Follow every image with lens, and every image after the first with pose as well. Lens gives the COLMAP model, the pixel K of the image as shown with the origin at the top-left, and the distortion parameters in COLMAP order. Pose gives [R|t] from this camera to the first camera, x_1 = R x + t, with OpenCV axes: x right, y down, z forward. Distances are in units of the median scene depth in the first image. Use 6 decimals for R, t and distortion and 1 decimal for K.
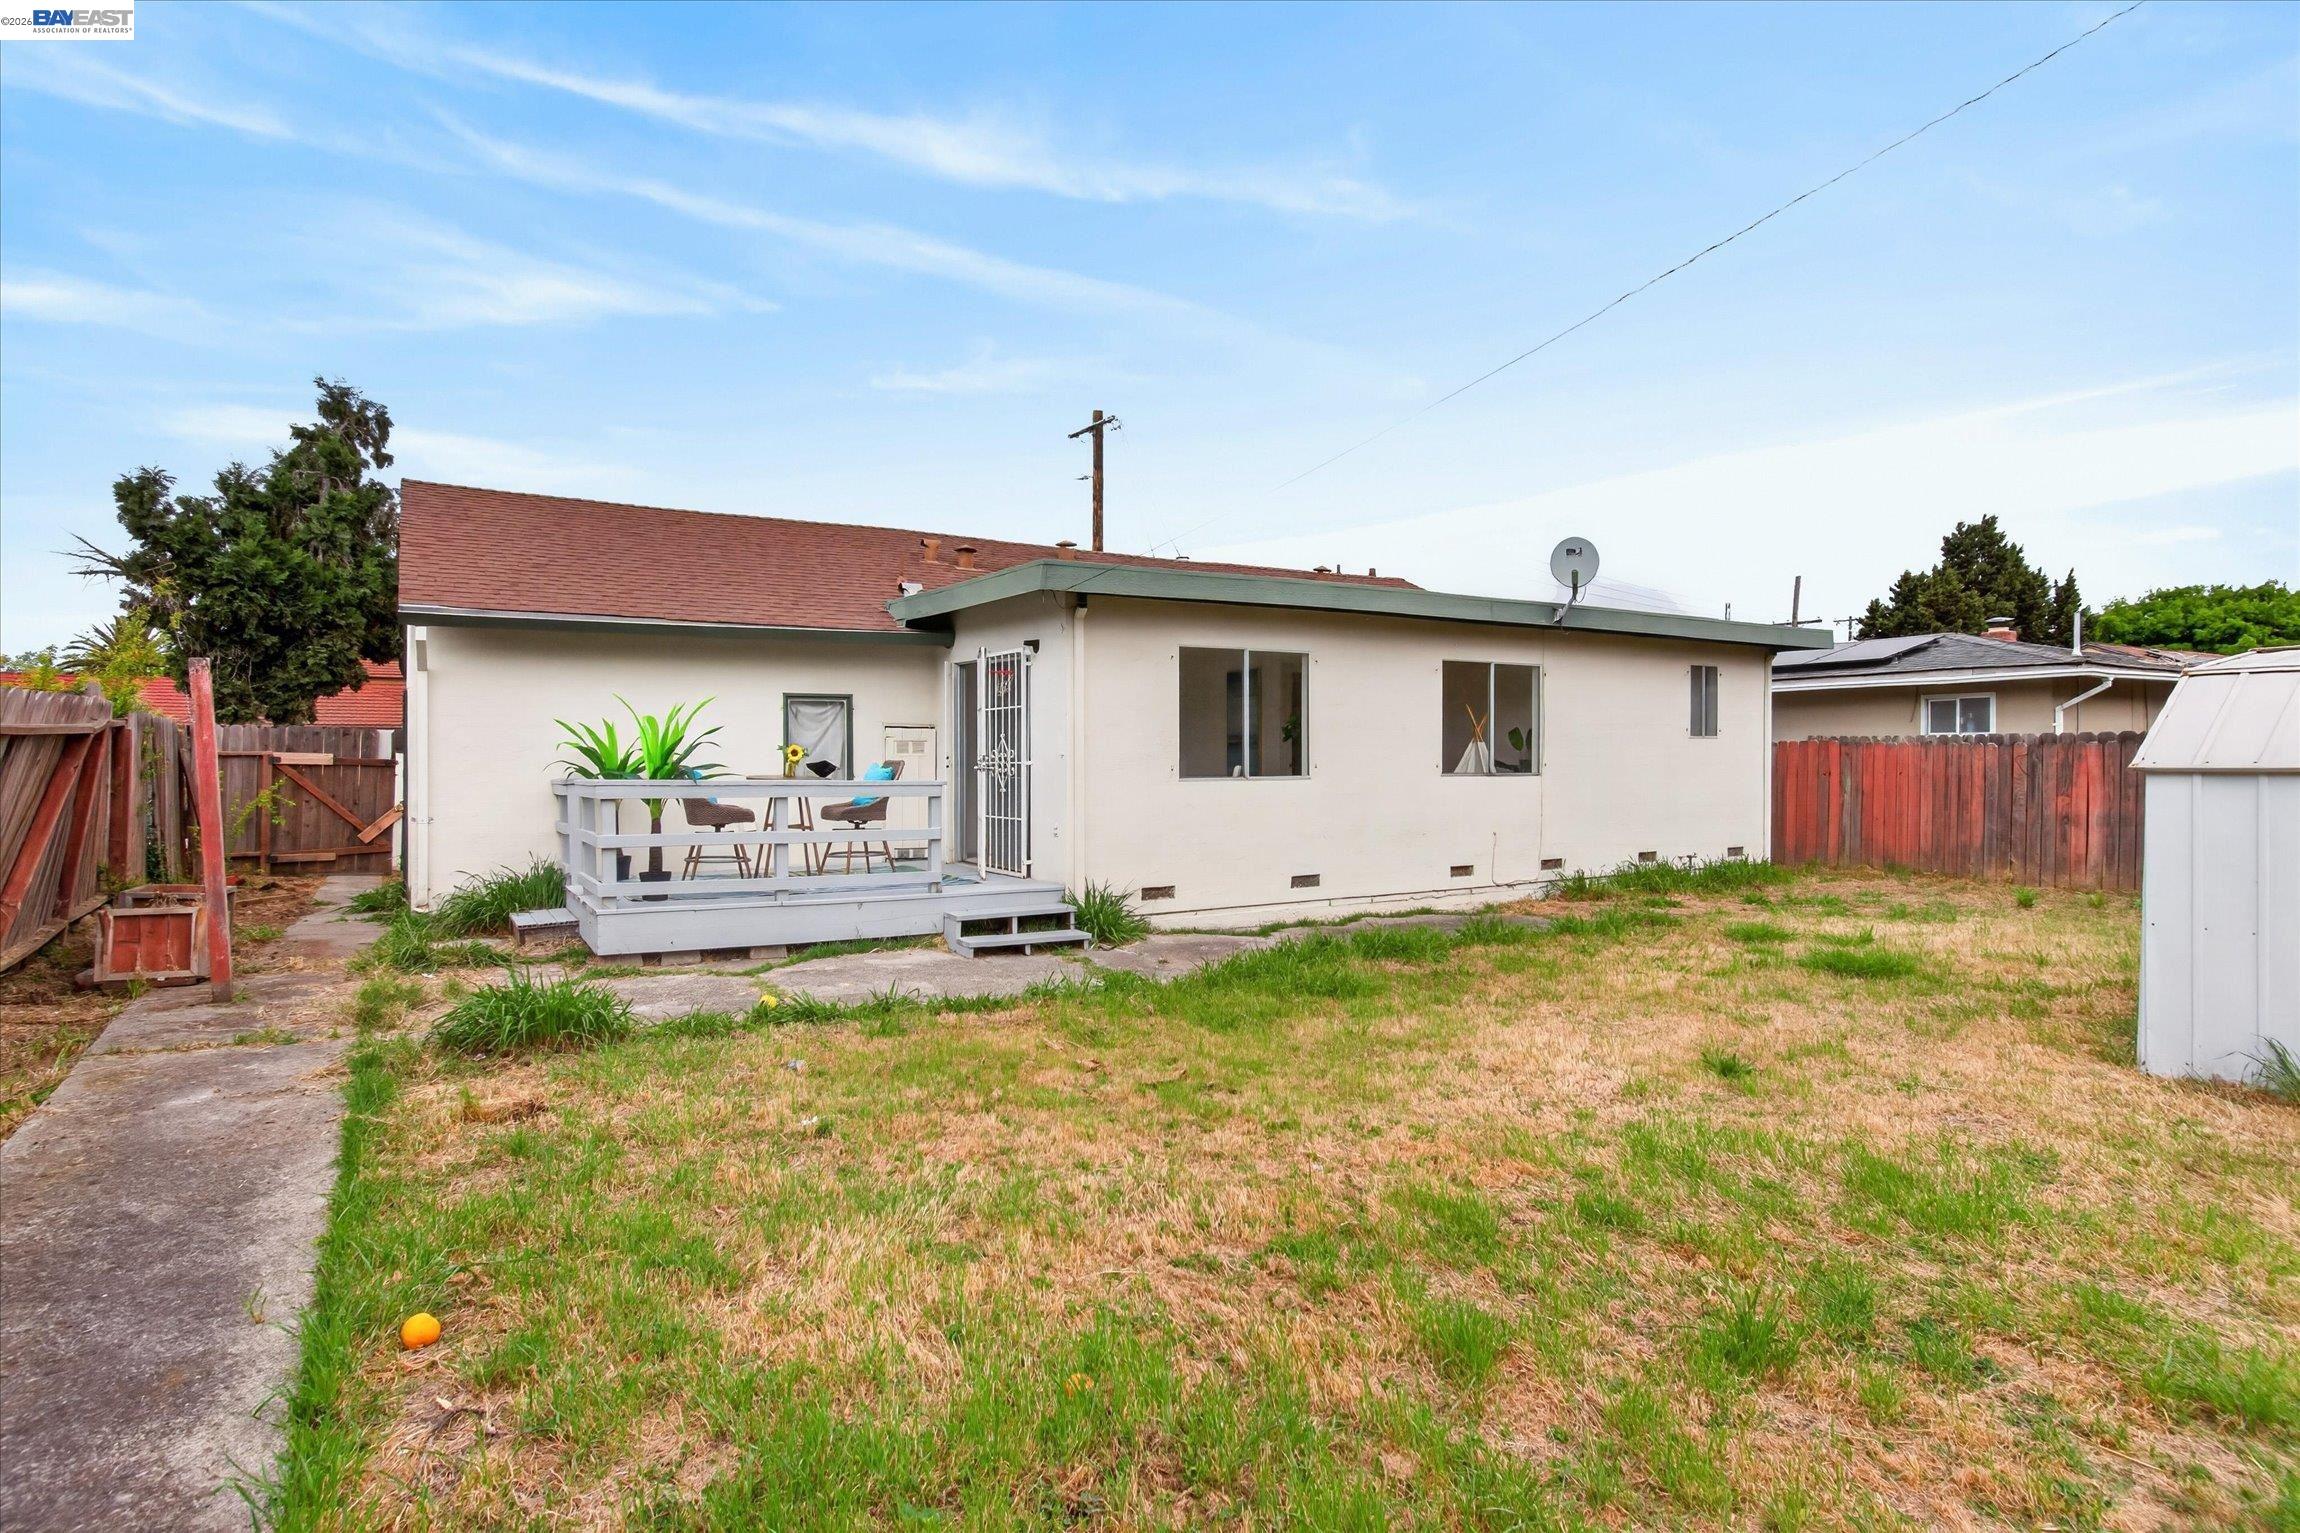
lens RADIAL K [[1221.0, 0, 1150.0], [0, 1221.0, 766.5], [0, 0, 1]] dist [-0.004801, -0.000983]
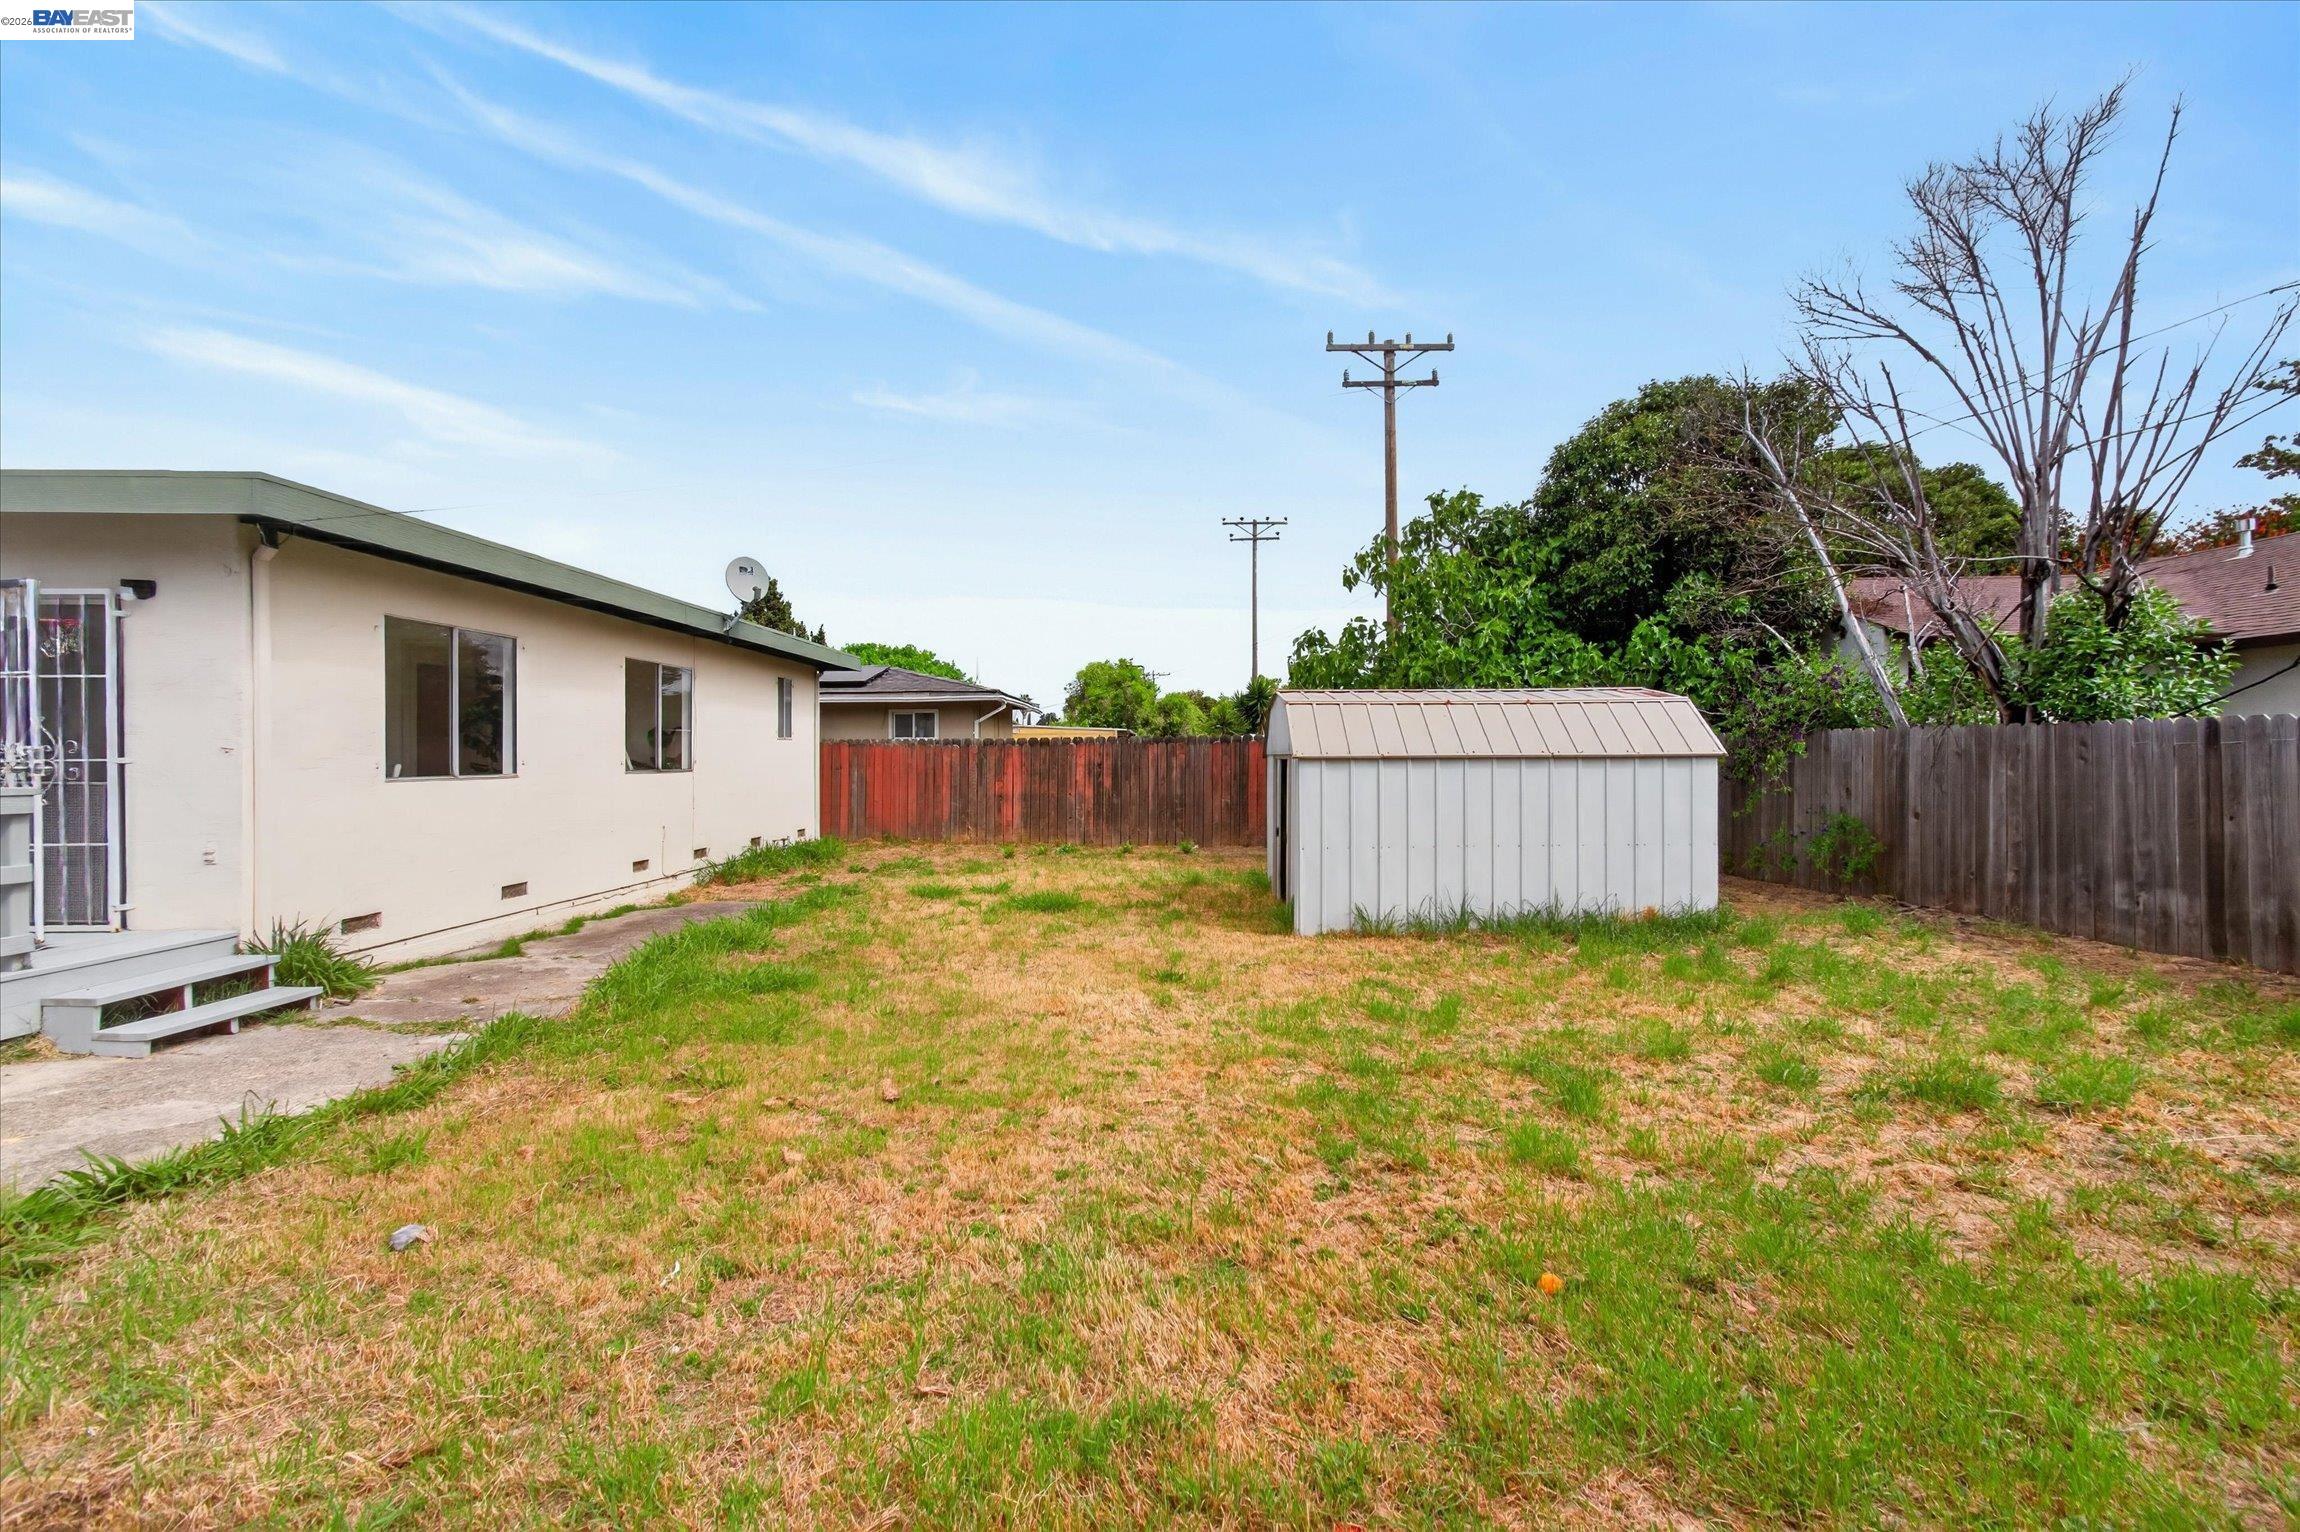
lens RADIAL K [[1028.5, 0, 1150.0], [0, 1028.5, 766.0], [0, 0, 1]] dist [-0.000533, 0.001073]
pose [[0.518821, -0.005895, 0.854862, -0.284288], [0.004633, 0.999981, 0.004085, 0.000769], [-0.854870, 0.001841, 0.518839, 0.209067]]
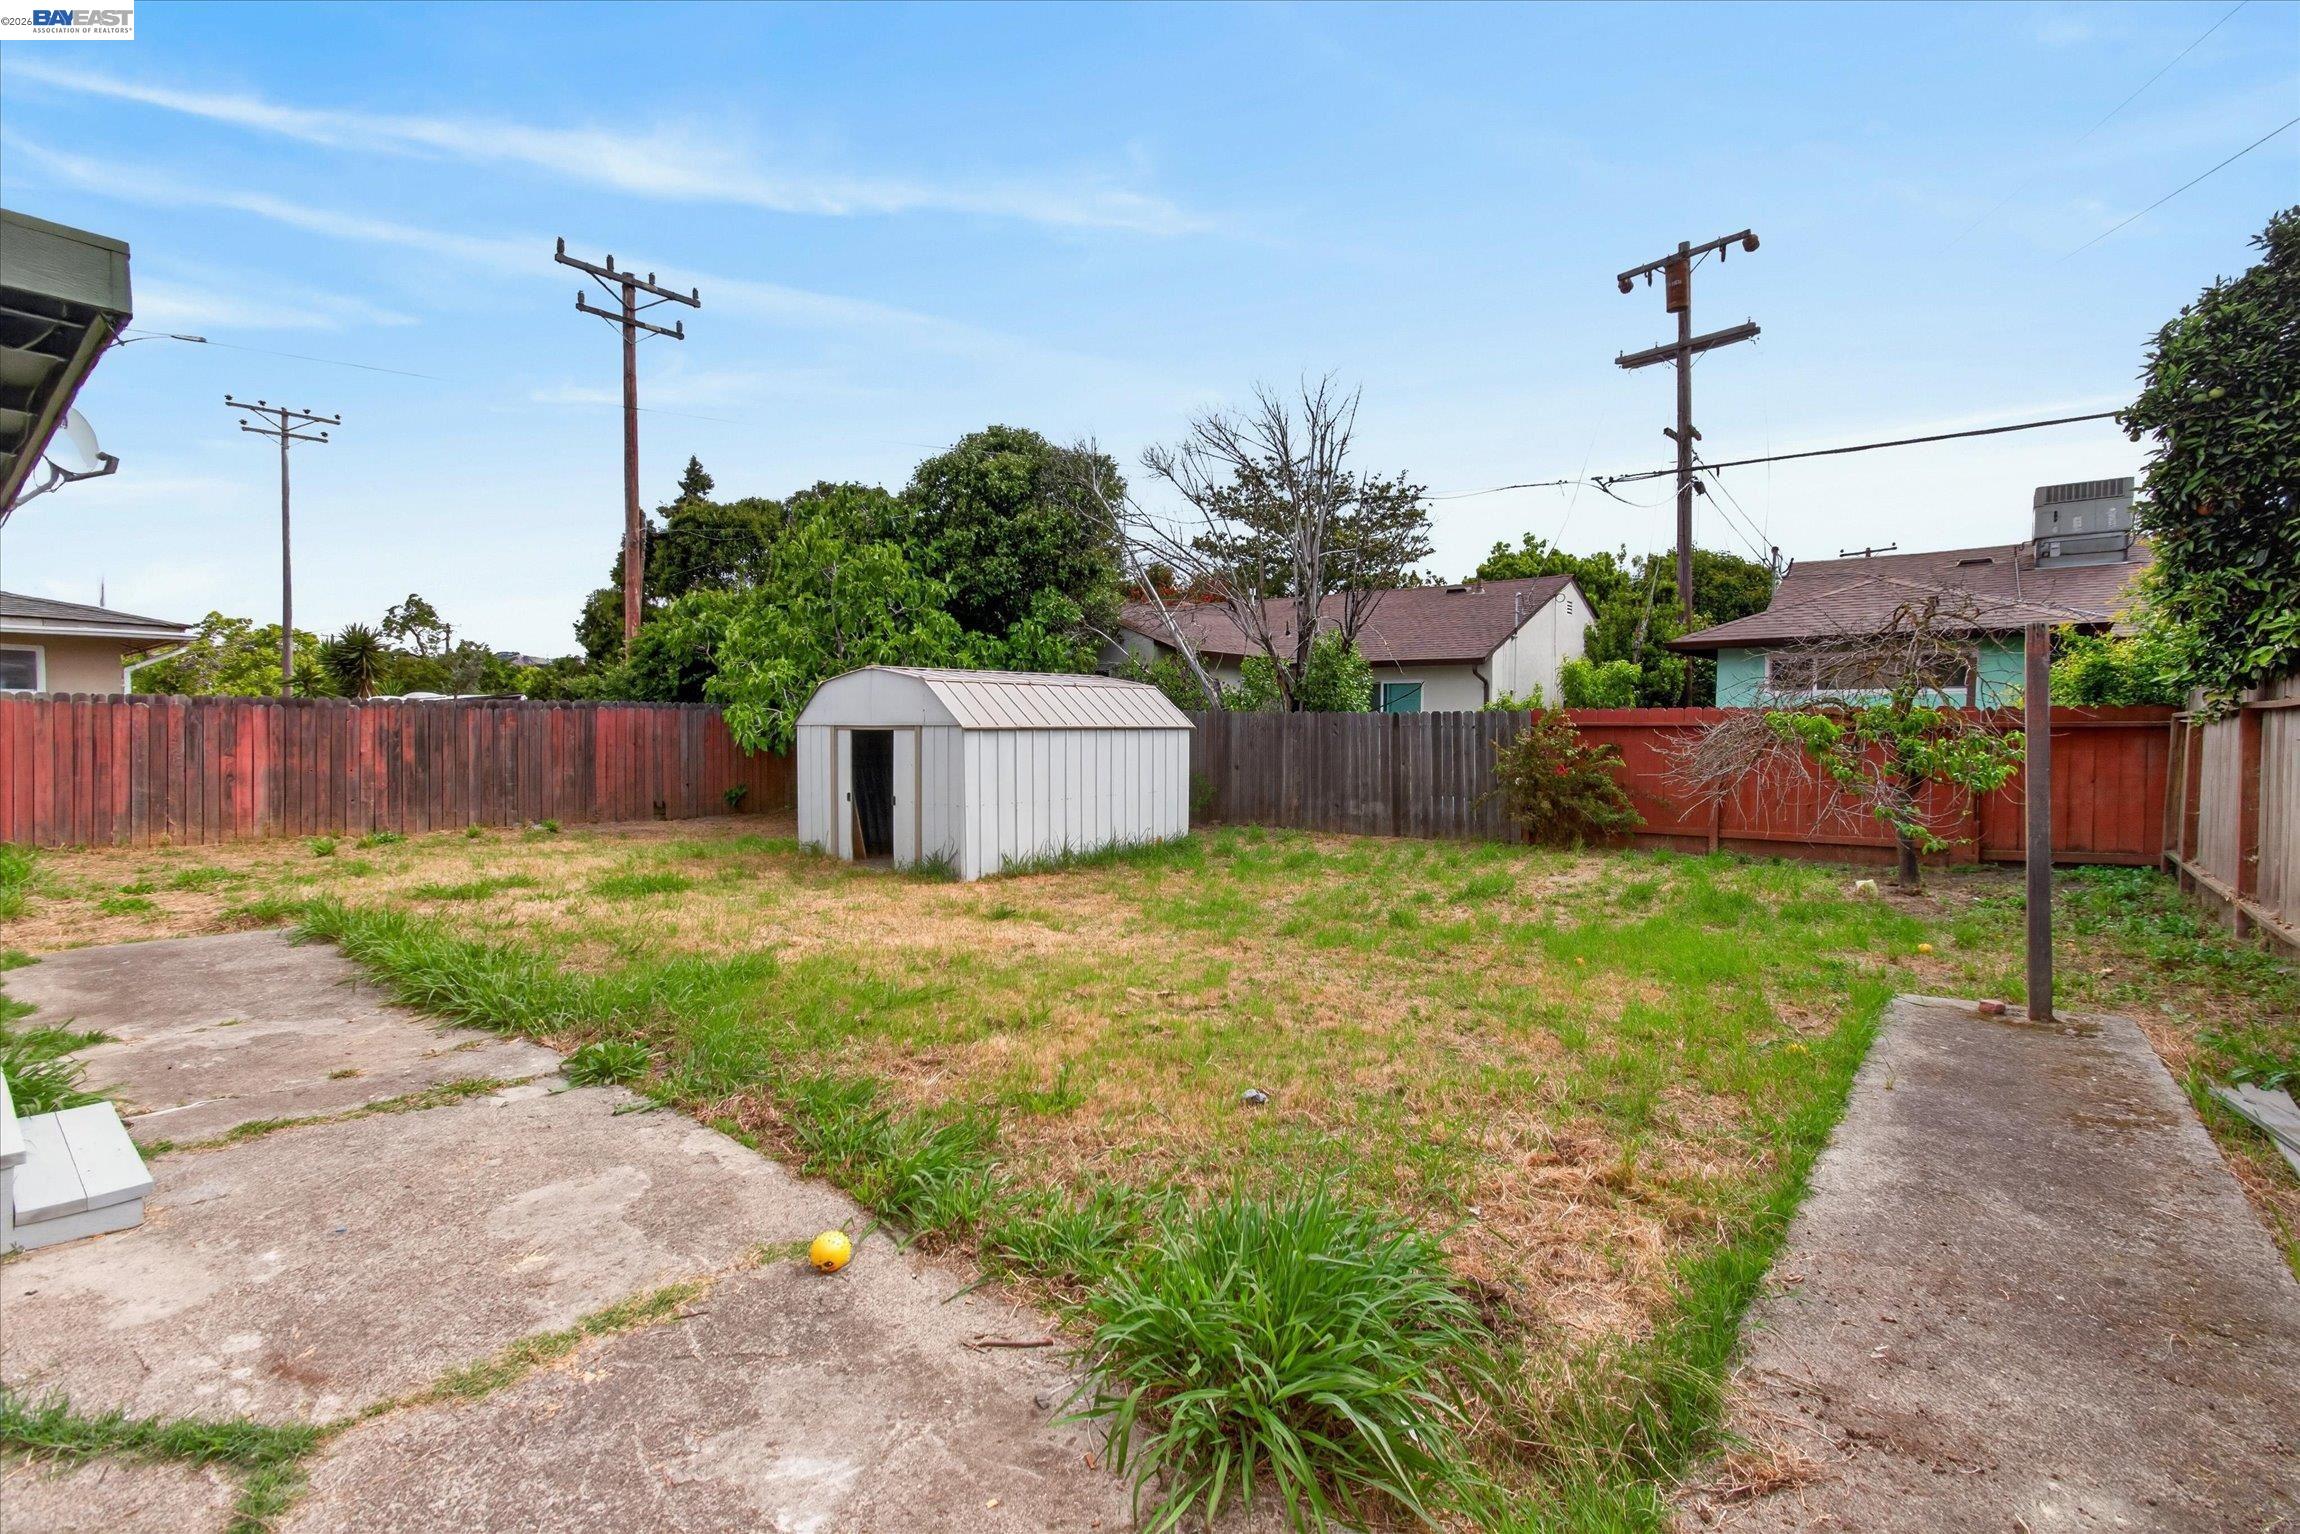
lens RADIAL K [[1041.8, 0, 1178.9], [0, 1041.8, 765.9], [0, 0, 1]] dist [-0.003067, -0.000499]
pose [[-0.363673, -0.029821, 0.931049, -0.459888], [-0.002675, 0.999517, 0.030969, 0.003768], [-0.931523, 0.008772, -0.363577, 0.653352]]
